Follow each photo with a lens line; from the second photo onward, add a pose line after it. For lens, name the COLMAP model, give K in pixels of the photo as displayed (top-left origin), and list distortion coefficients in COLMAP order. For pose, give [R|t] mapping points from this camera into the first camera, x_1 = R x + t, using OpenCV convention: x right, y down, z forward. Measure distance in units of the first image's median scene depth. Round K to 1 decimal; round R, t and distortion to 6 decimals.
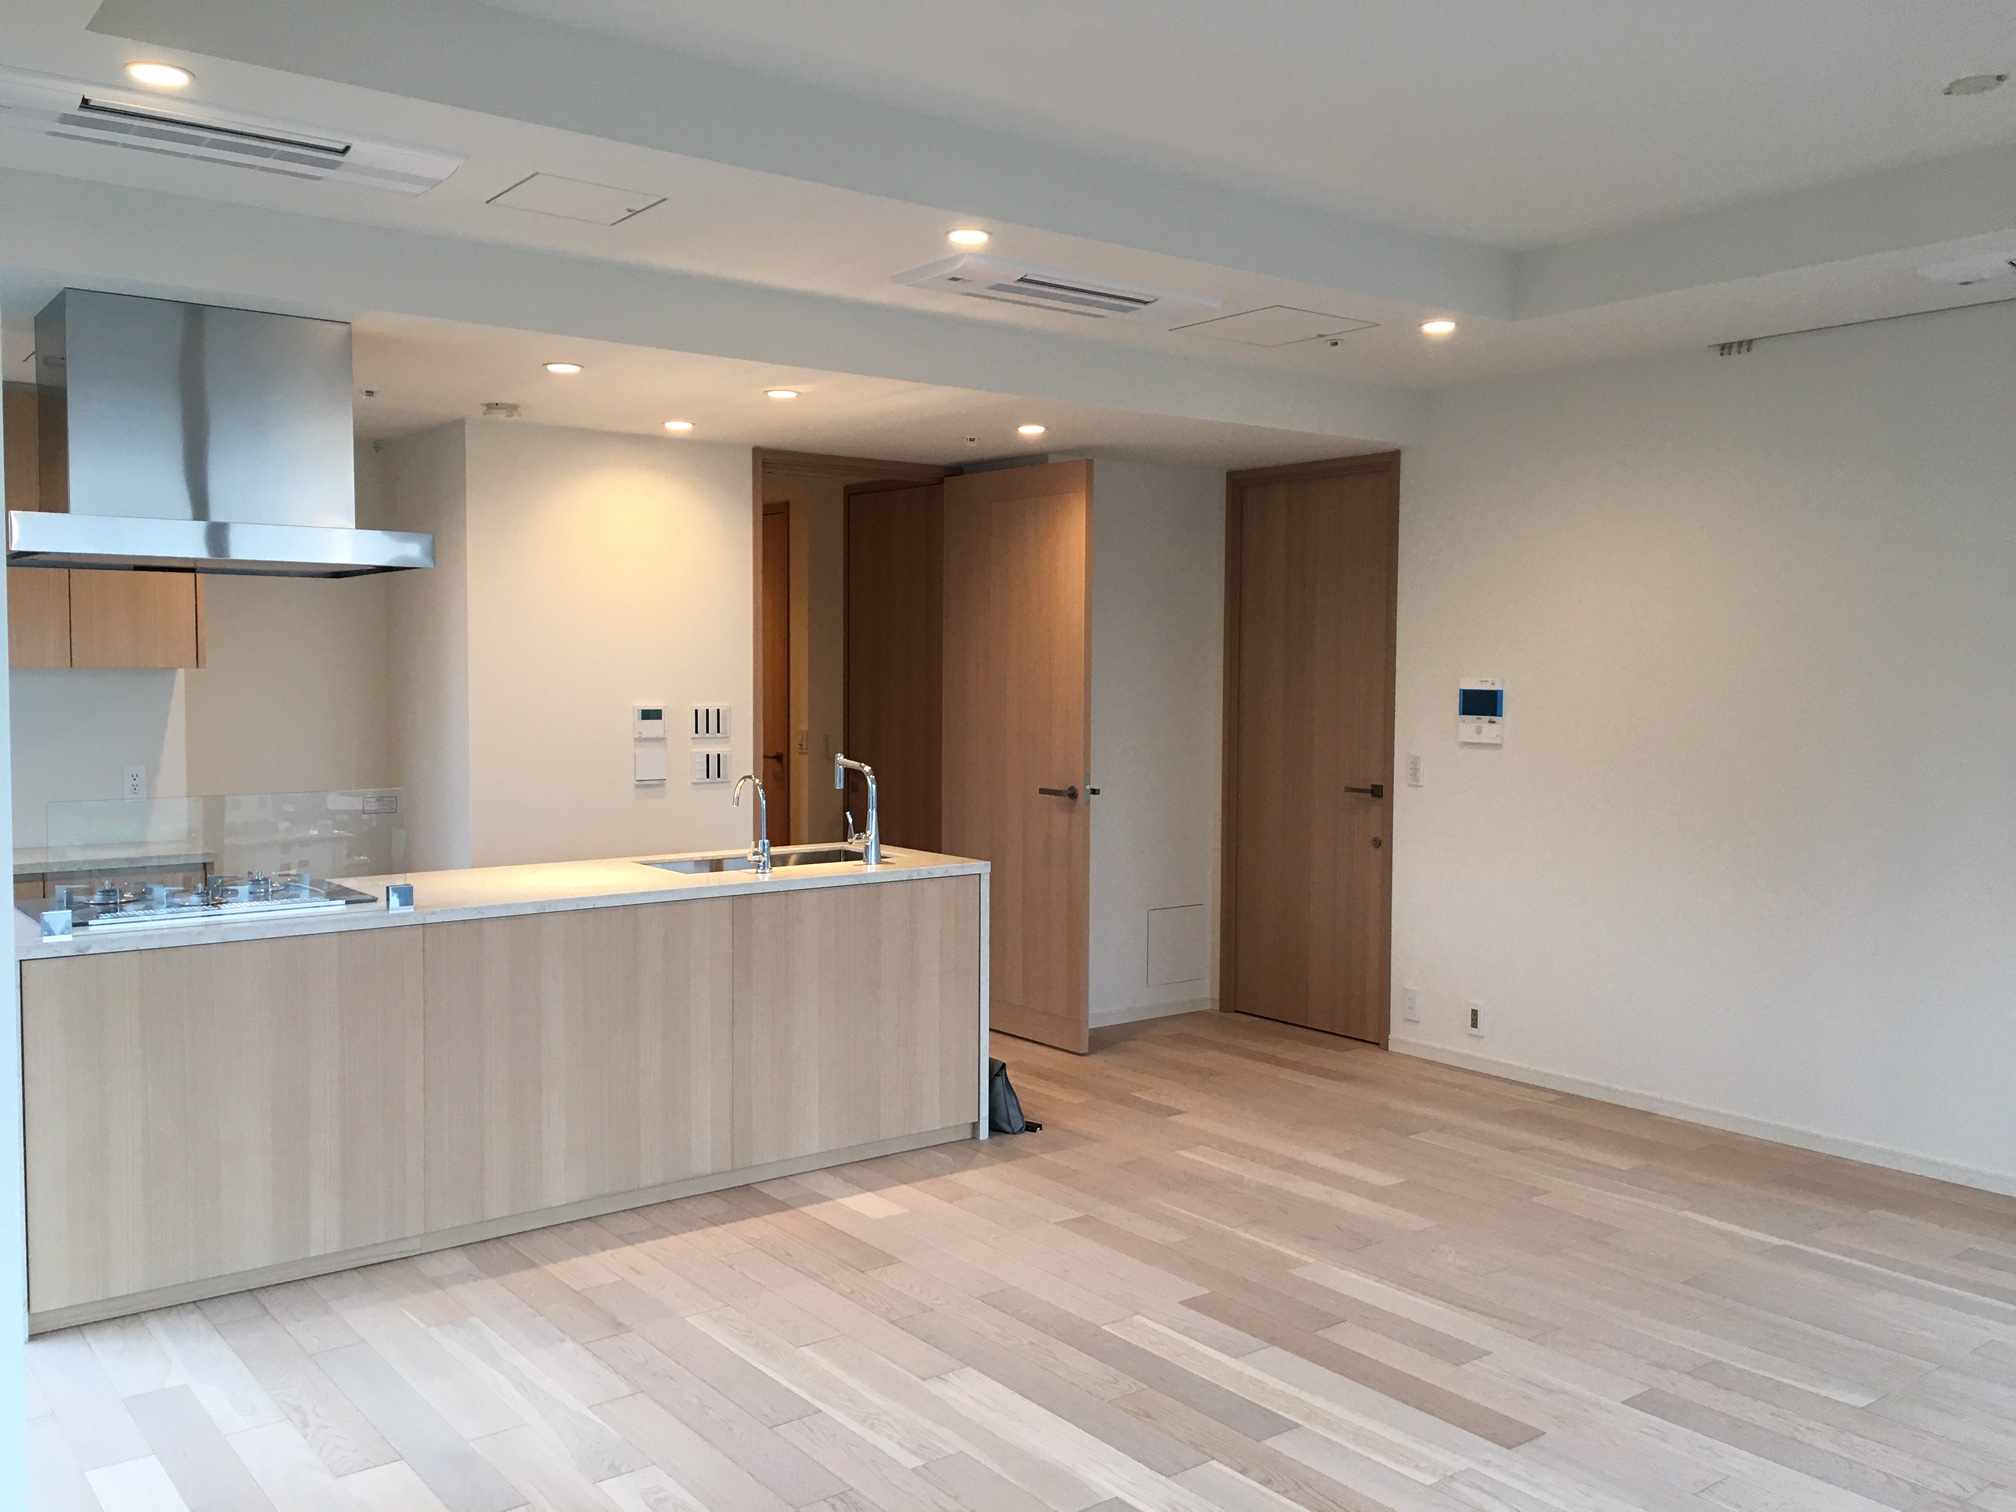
lens RADIAL K [[1703.0, 0, 999.0], [0, 1703.0, 756.2], [0, 0, 1]] dist [0.047616, -0.021260]
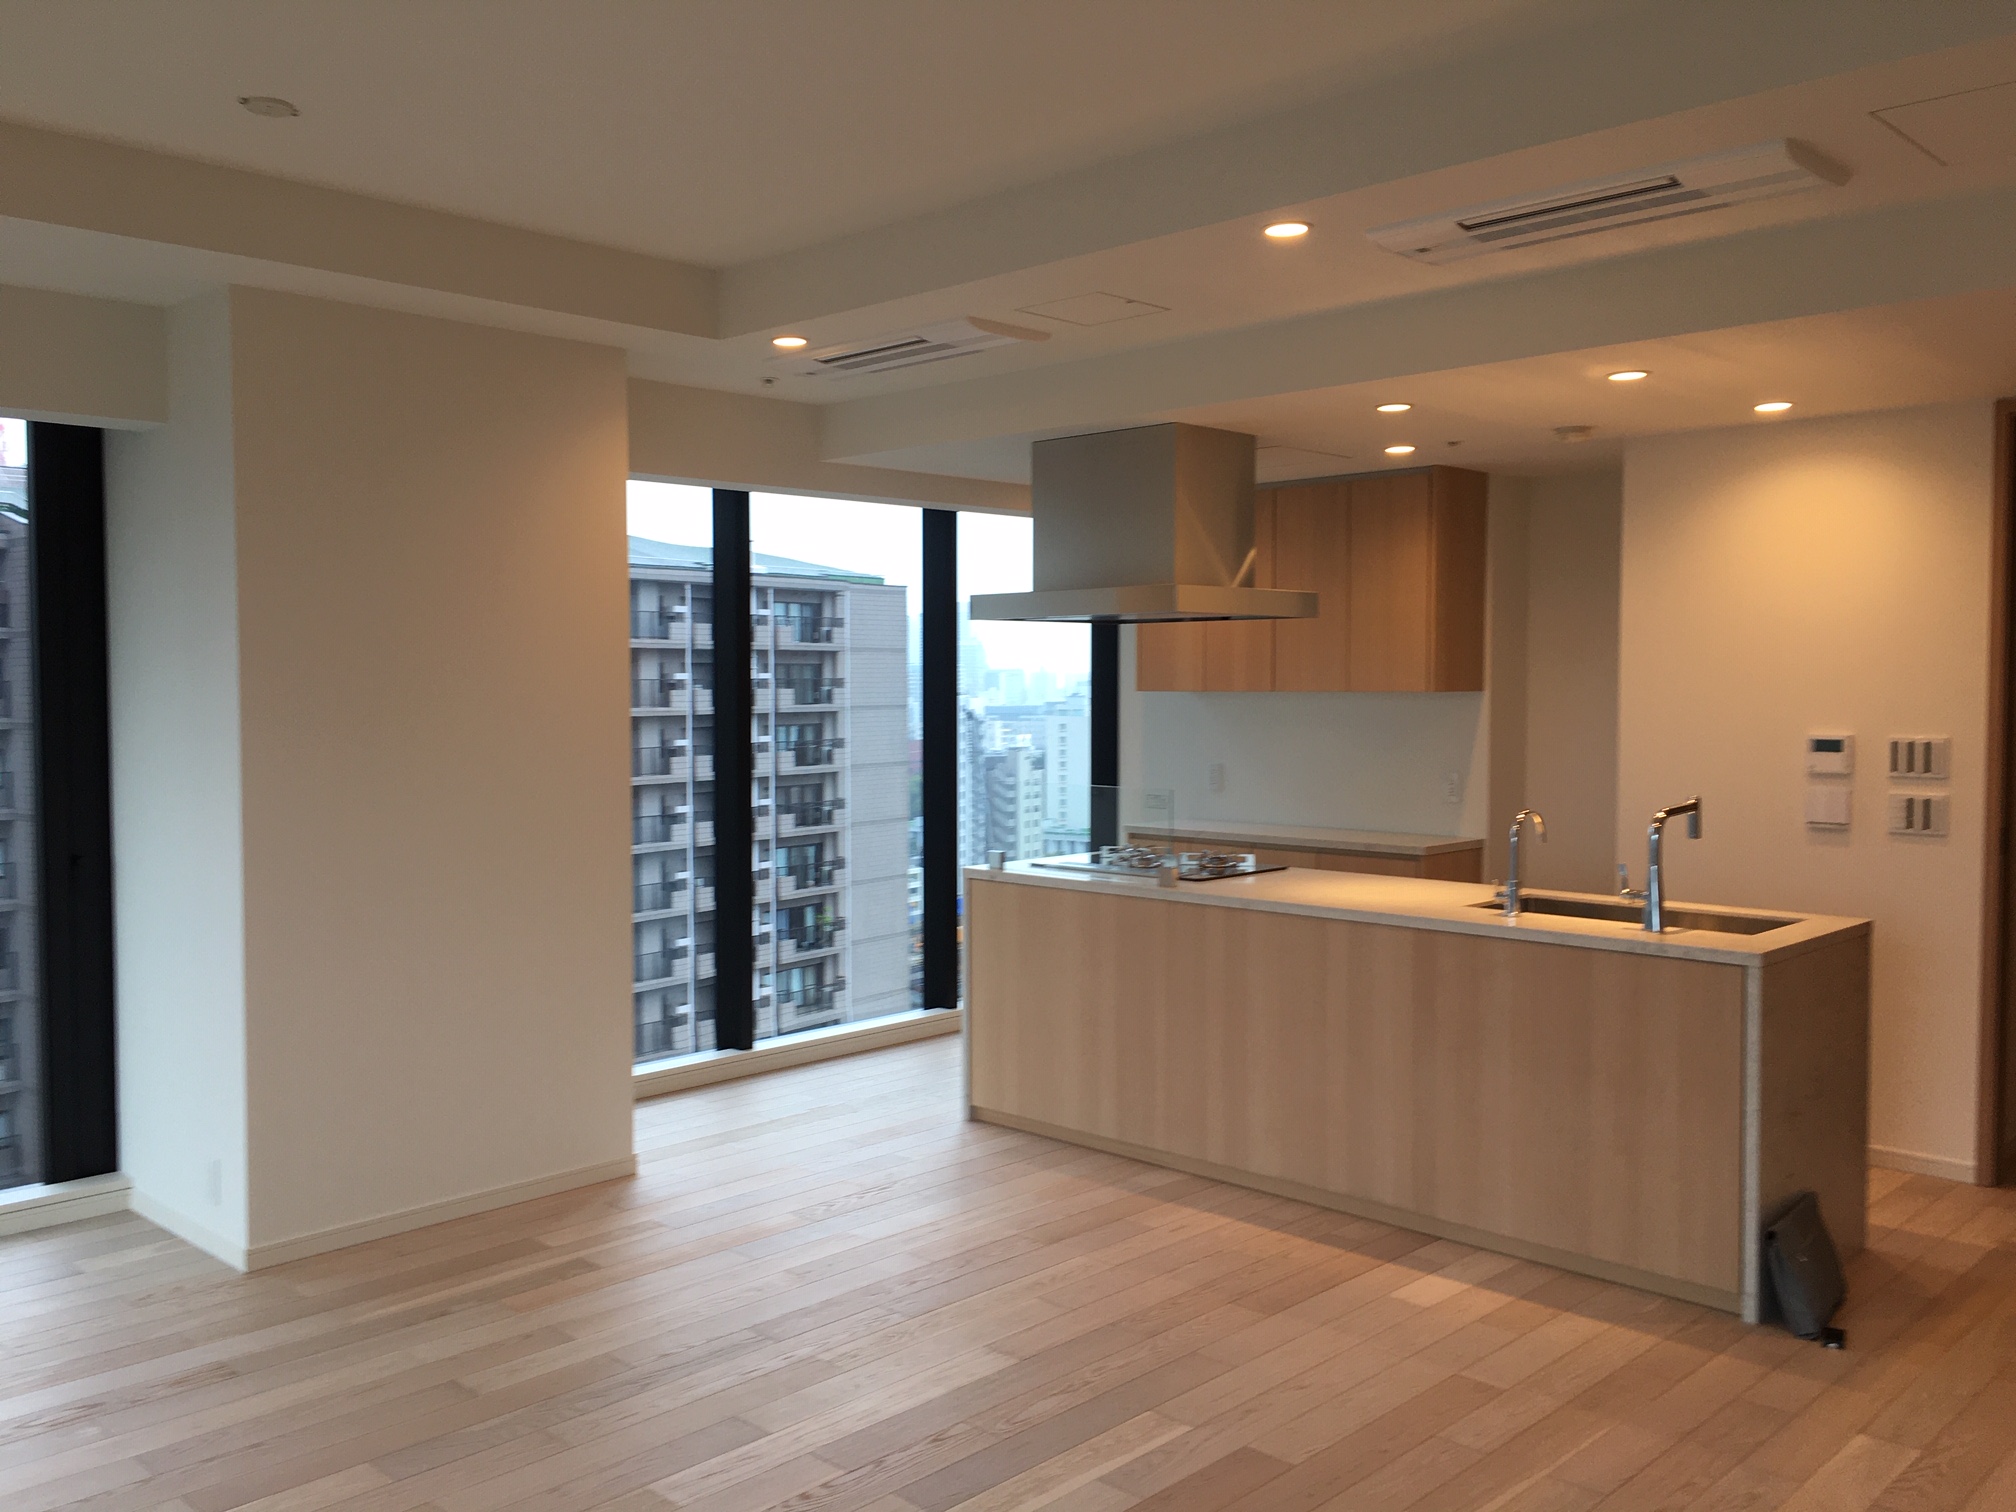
lens RADIAL K [[1703.0, 0, 998.2], [0, 1703.0, 754.9], [0, 0, 1]] dist [0.047616, -0.021260]
pose [[0.138478, 0.037648, -0.989650, 0.752300], [-0.048232, 0.998348, 0.031230, -0.034507], [0.989190, 0.043408, 0.140065, 0.615181]]
